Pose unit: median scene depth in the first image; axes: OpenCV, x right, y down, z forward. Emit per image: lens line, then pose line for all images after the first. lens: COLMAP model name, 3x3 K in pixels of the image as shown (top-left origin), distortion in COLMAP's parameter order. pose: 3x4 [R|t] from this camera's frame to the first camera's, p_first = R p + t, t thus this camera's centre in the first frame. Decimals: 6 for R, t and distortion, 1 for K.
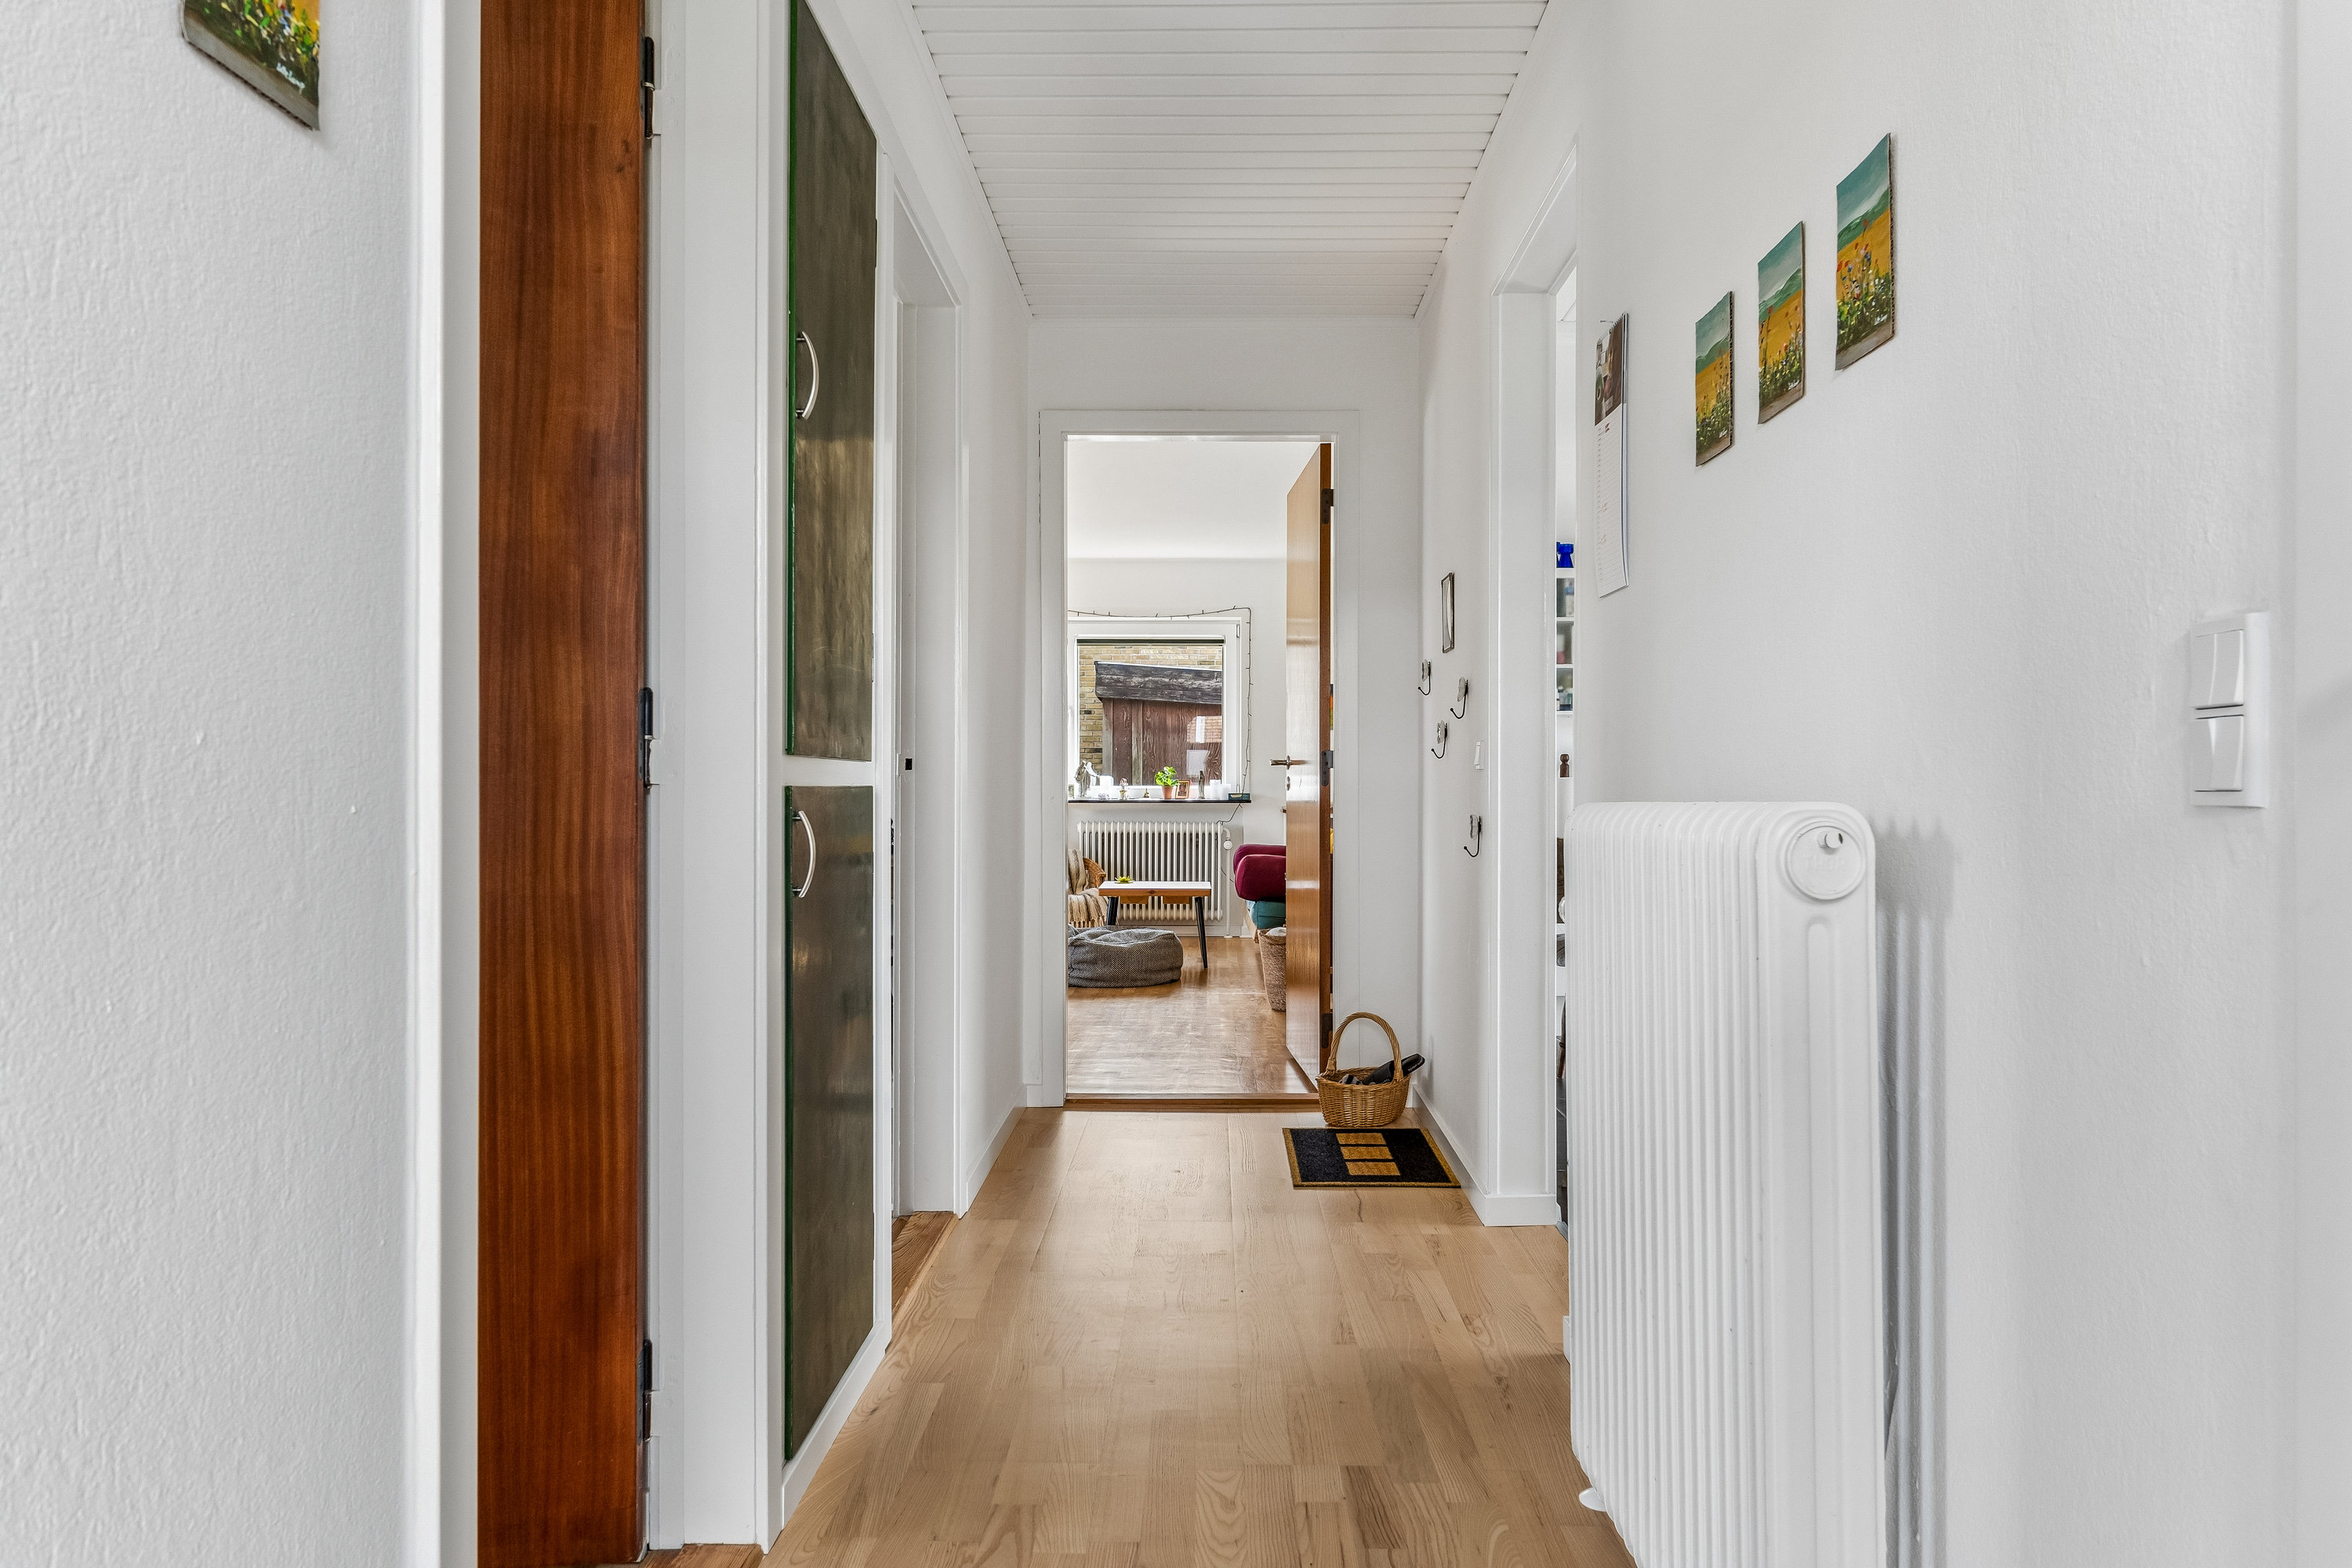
lens RADIAL K [[1621.2, 0, 1176.0], [0, 1621.2, 784.0], [0, 0, 1]] dist [0.000031, -0.000015]
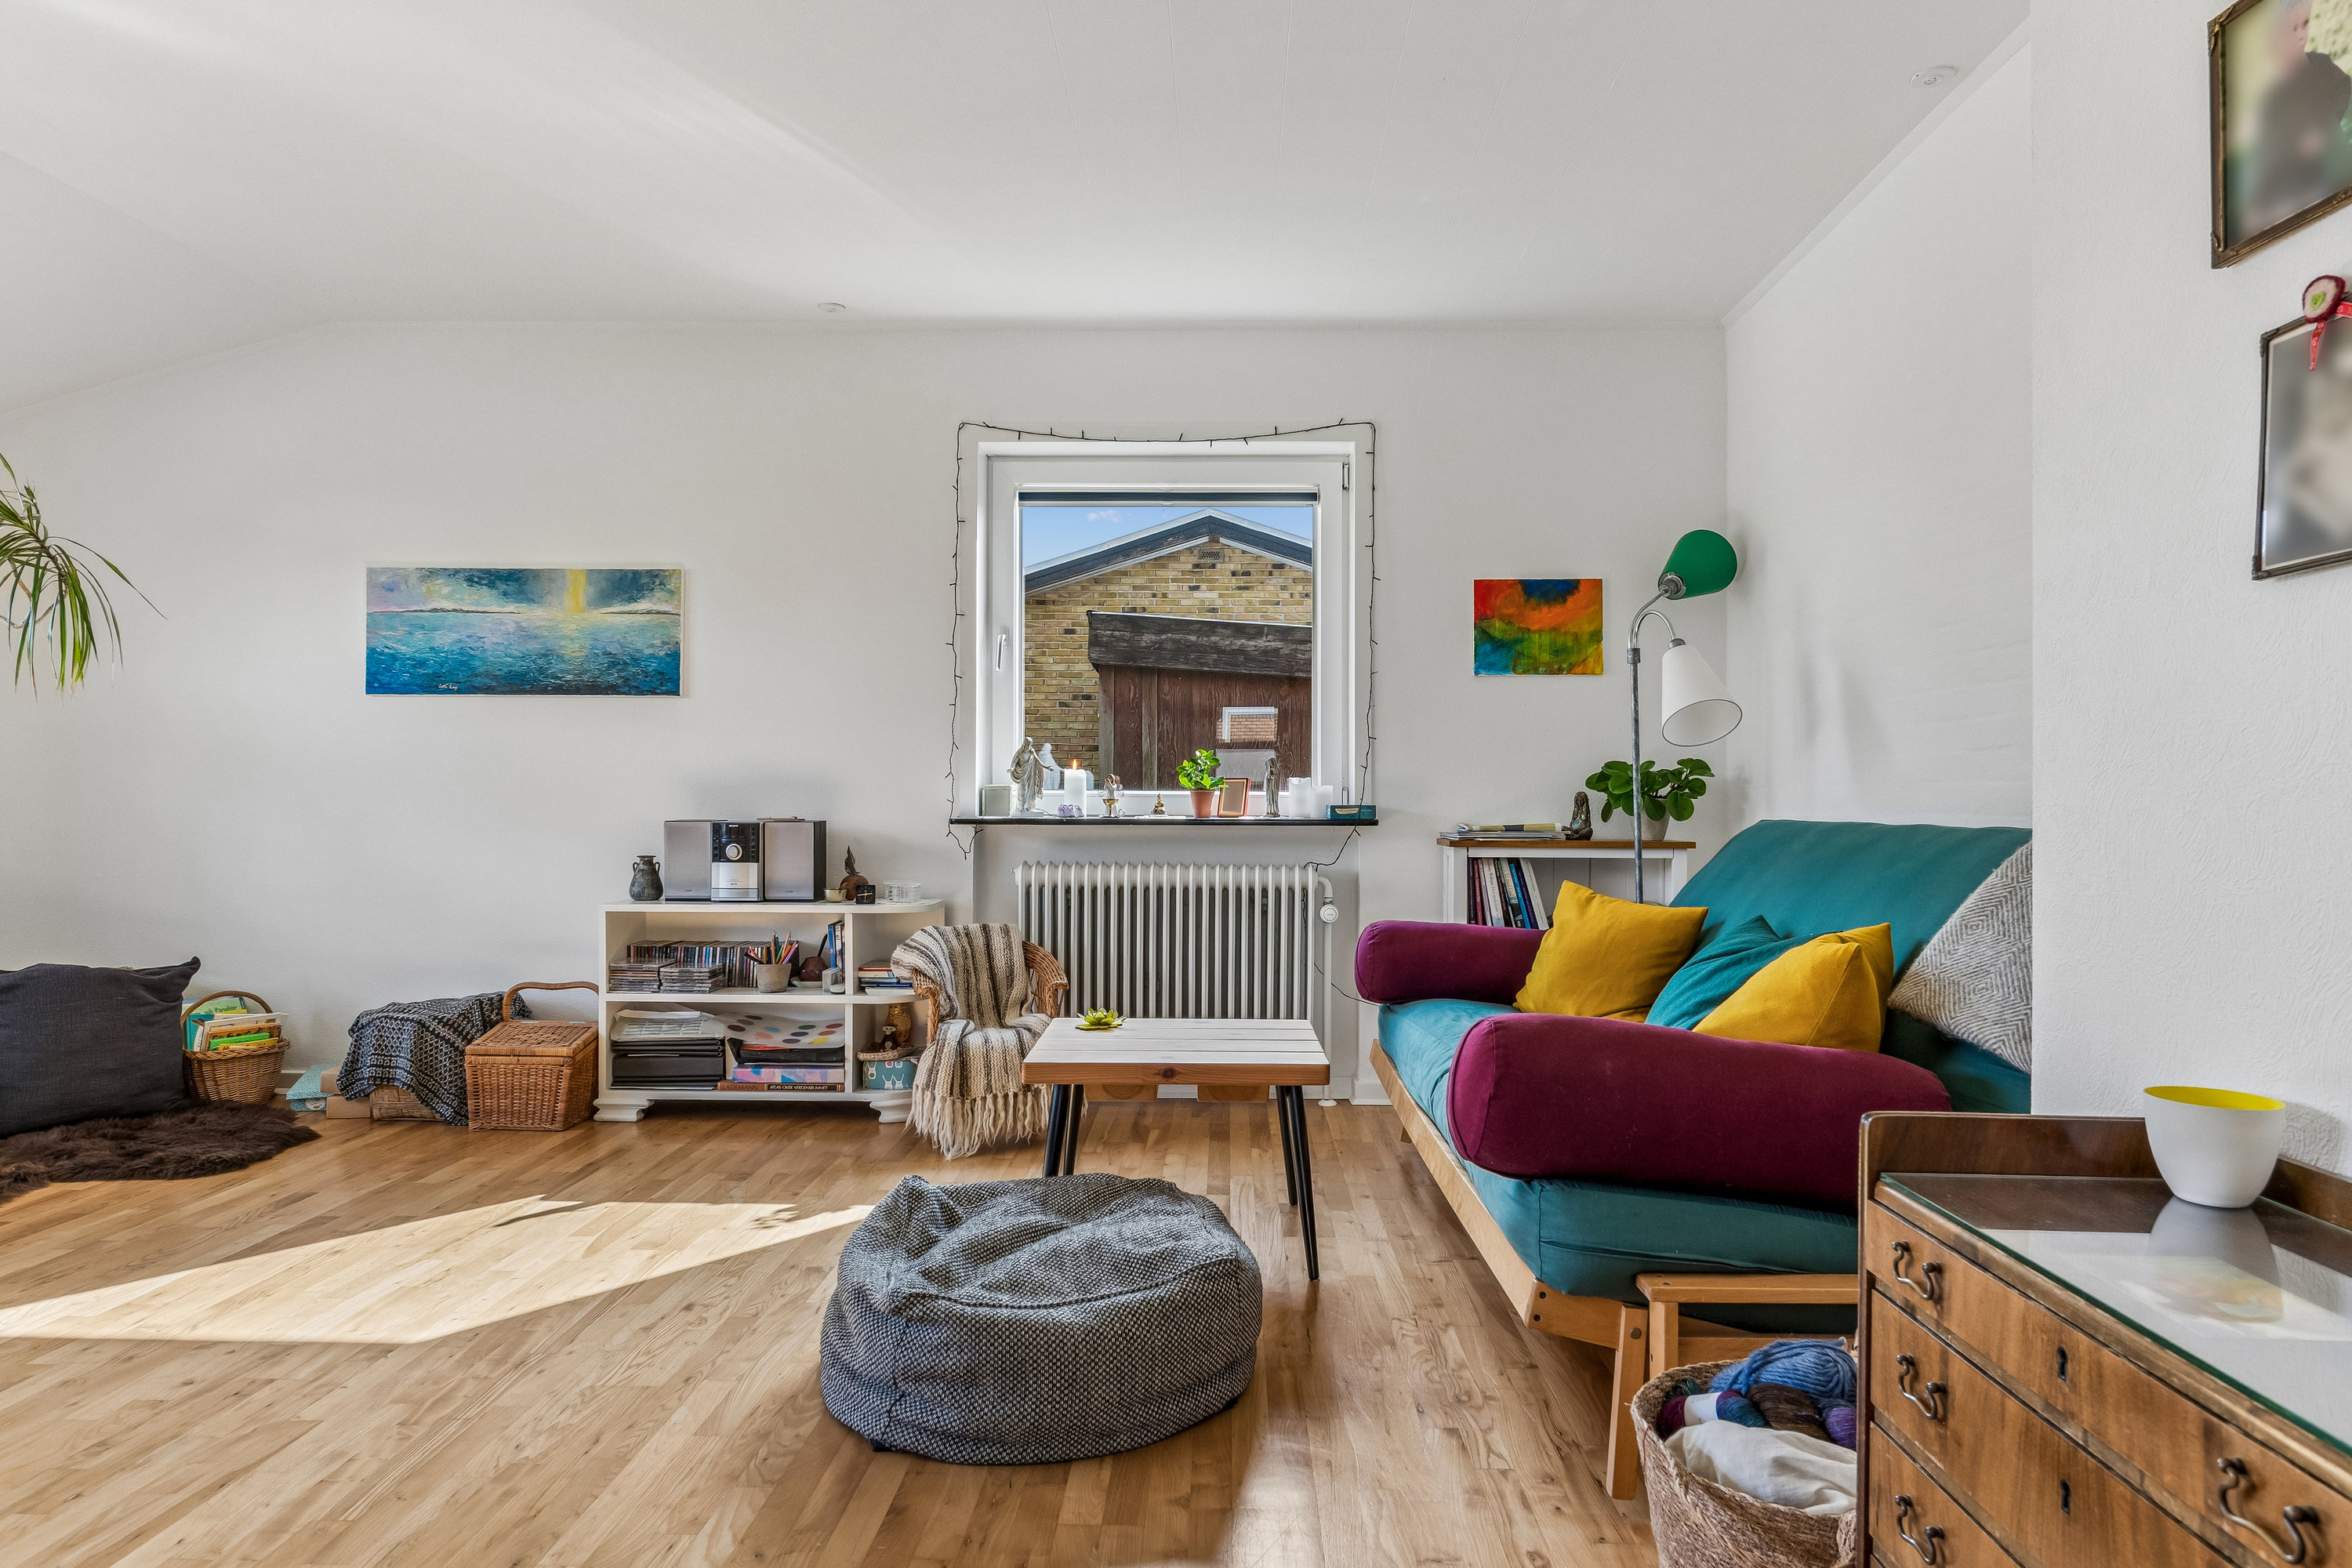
lens RADIAL K [[1506.2, 0, 1176.0], [0, 1506.2, 784.0], [0, 0, 1]] dist [0.100367, -0.000658]
pose [[0.999921, 0.001394, -0.012515, -0.007449], [-0.001508, 0.999957, -0.009150, 0.003575], [0.012502, 0.009168, 0.999880, 0.549520]]
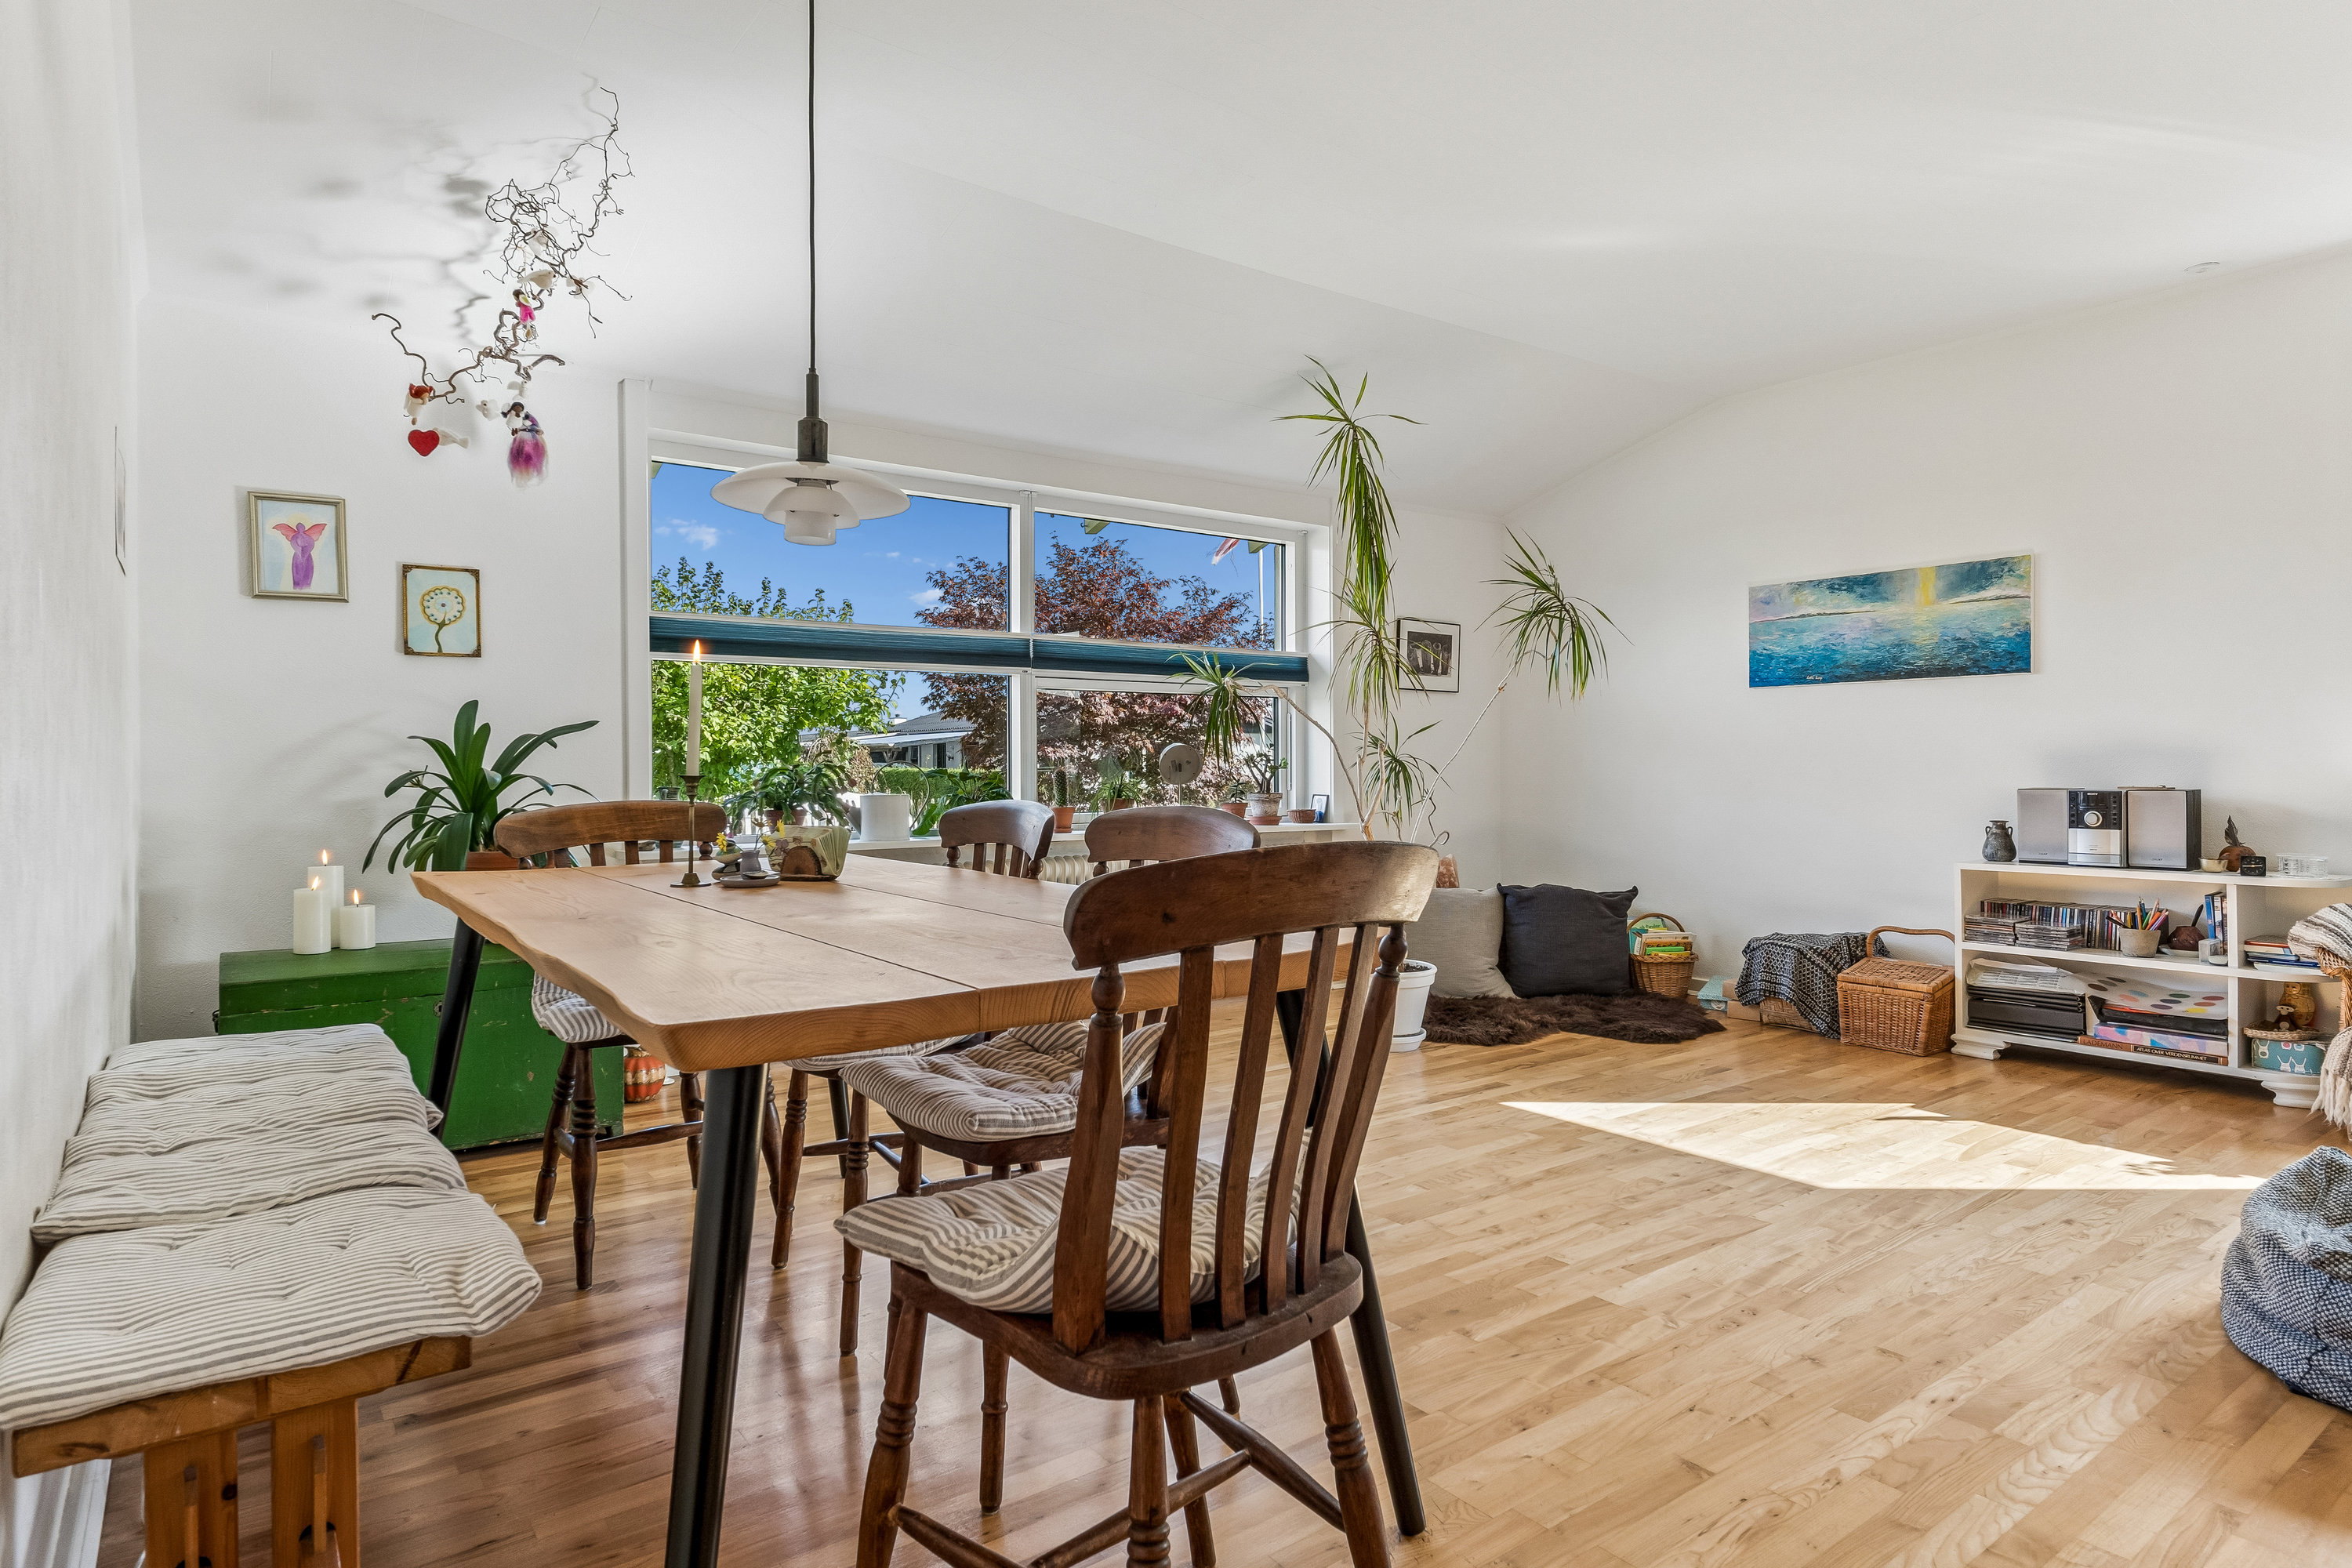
lens RADIAL K [[1271.3, 0, 1176.0], [0, 1271.3, 784.0], [0, 0, 1]] dist [-0.003993, -0.001629]
pose [[0.609786, 0.000369, -0.792566, -0.005030], [0.009300, 0.999928, 0.007620, 0.003121], [0.792512, -0.012017, 0.609738, 0.523243]]
